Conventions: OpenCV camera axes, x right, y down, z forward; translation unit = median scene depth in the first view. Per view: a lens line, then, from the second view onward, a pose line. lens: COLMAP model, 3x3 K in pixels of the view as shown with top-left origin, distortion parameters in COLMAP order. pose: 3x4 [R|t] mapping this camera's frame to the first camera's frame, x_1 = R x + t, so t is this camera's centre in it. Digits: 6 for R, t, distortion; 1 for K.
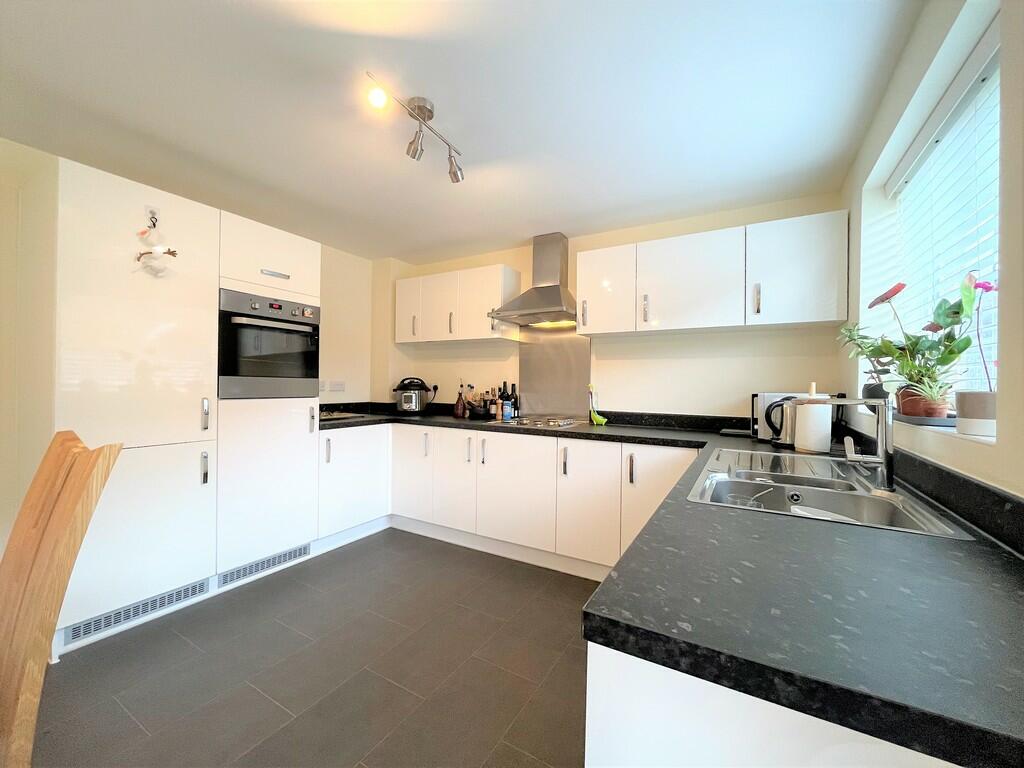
lens RADIAL K [[413.1, 0, 508.2], [0, 413.1, 377.9], [0, 0, 1]] dist [-0.007125, -0.000152]
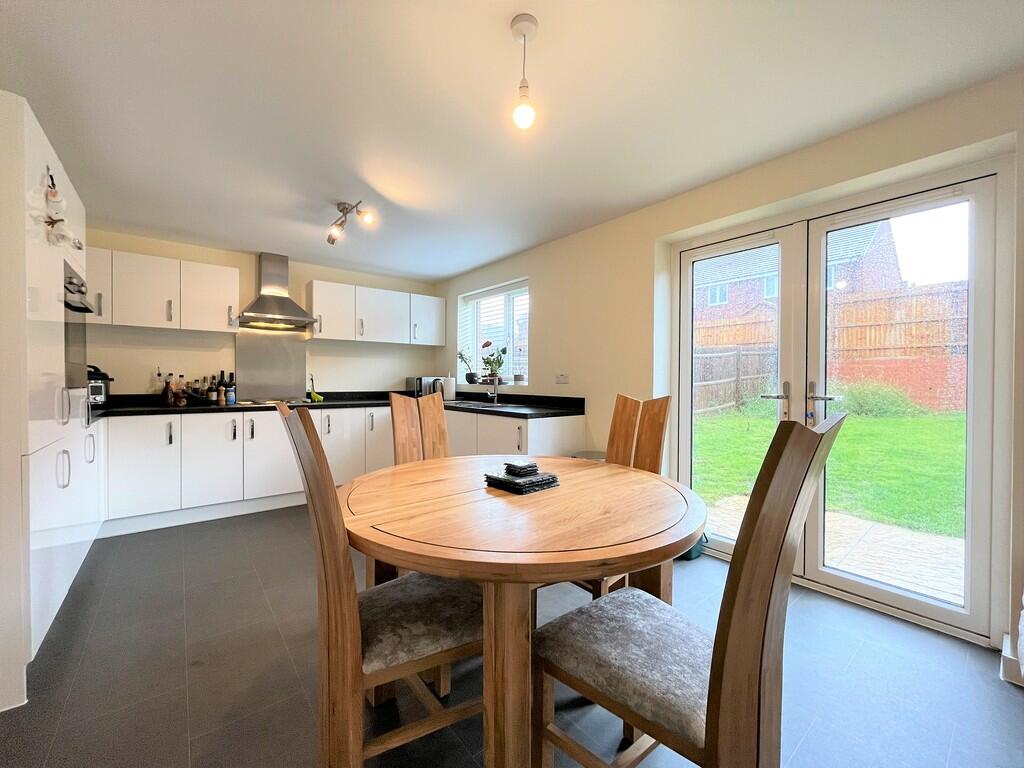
lens RADIAL K [[413.1, 0, 513.7], [0, 413.1, 382.4], [0, 0, 1]] dist [-0.007125, -0.000152]
pose [[0.337359, -0.021911, 0.941121, -0.792718], [-0.017726, 0.999404, 0.029622, -0.006111], [-0.941209, -0.026675, 0.336770, -0.106445]]
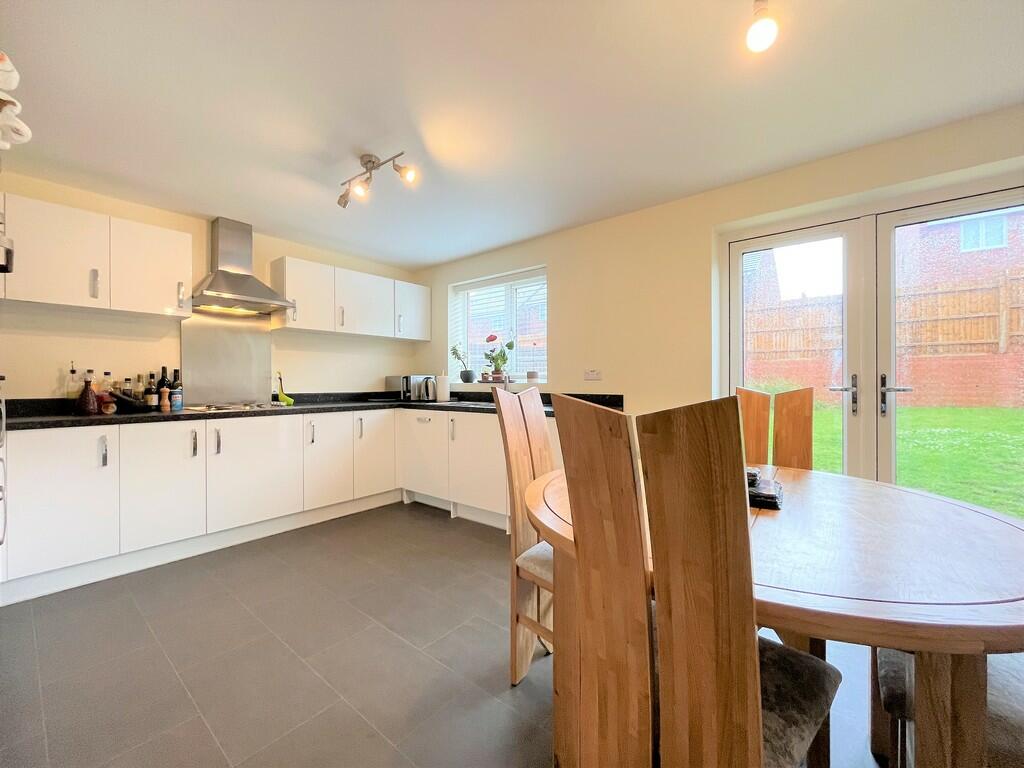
lens RADIAL K [[413.1, 0, 514.9], [0, 413.1, 381.1], [0, 0, 1]] dist [-0.007125, -0.000152]
pose [[0.138666, -0.014564, 0.990232, -0.752507], [-0.014445, 0.999756, 0.016727, 0.014208], [-0.990234, -0.016623, 0.138422, 0.173609]]
